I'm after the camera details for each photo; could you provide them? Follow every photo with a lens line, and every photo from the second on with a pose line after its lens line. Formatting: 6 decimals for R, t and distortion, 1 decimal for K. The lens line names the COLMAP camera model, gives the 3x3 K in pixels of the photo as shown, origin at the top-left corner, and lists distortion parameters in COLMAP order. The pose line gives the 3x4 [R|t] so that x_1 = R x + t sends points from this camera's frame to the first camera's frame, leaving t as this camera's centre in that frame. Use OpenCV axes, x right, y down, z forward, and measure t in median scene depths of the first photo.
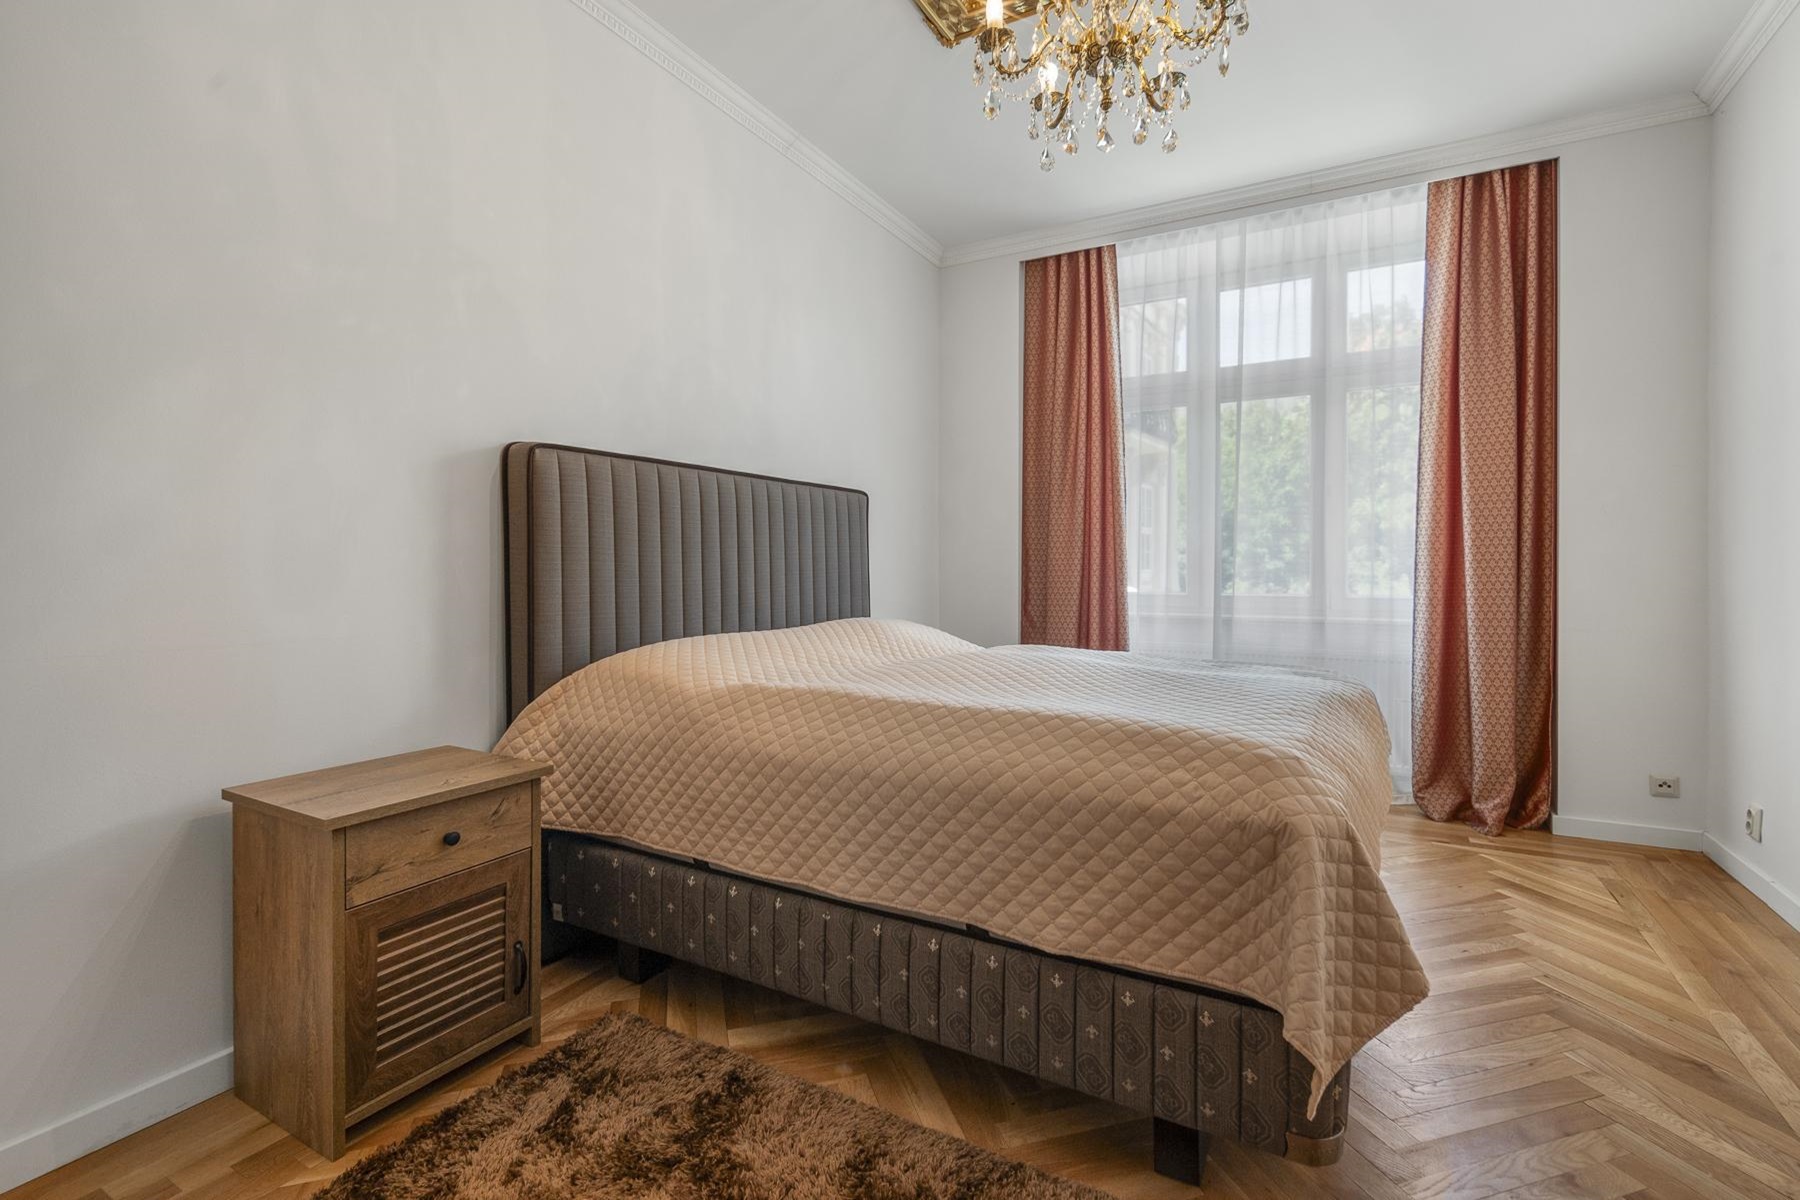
lens RADIAL K [[807.4, 0, 902.7], [0, 807.4, 563.1], [0, 0, 1]] dist [0.000387, 0.000429]
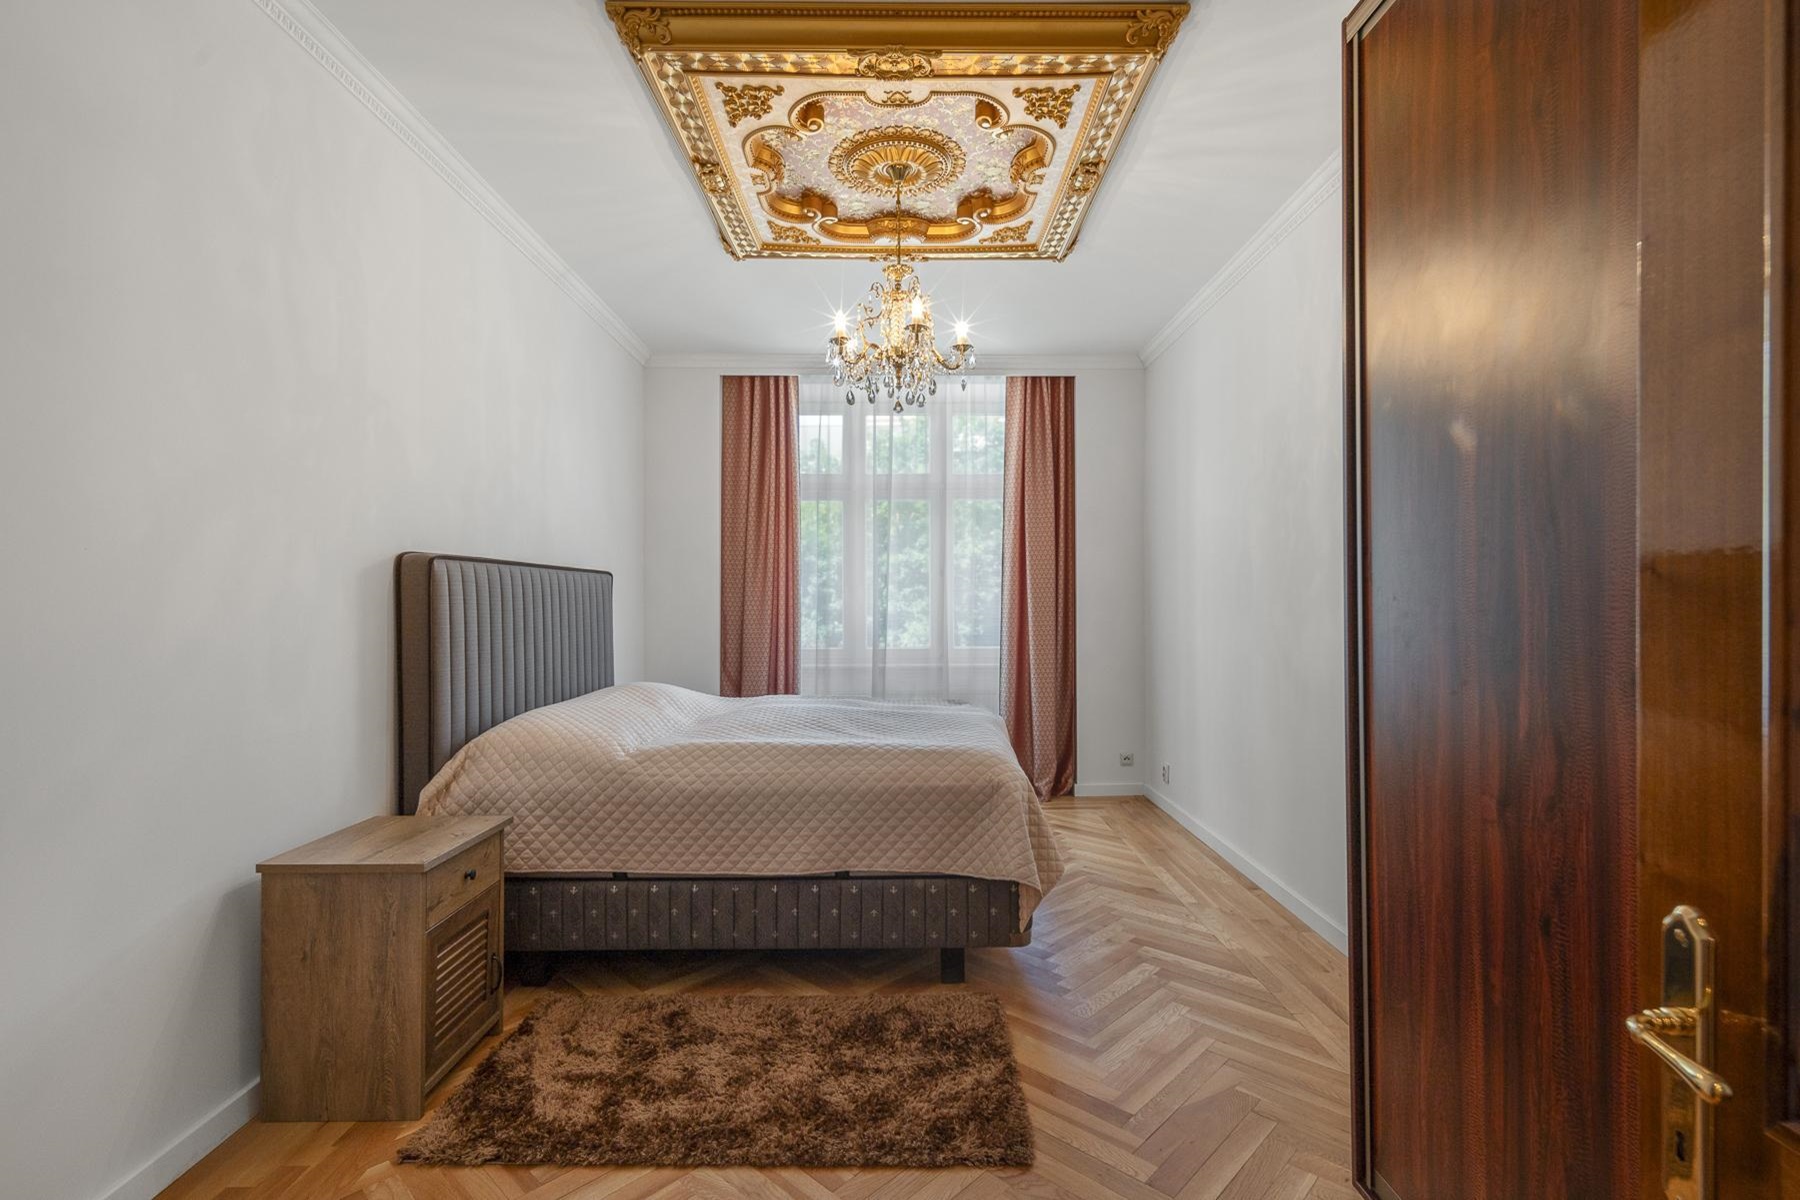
lens RADIAL K [[795.4, 0, 911.2], [0, 795.4, 597.0], [0, 0, 1]] dist [0.002895, -0.000196]
pose [[0.871824, 0.002381, 0.489813, -0.307618], [0.003581, 0.999930, -0.011235, -0.053180], [-0.489805, 0.011549, 0.871755, -0.270236]]
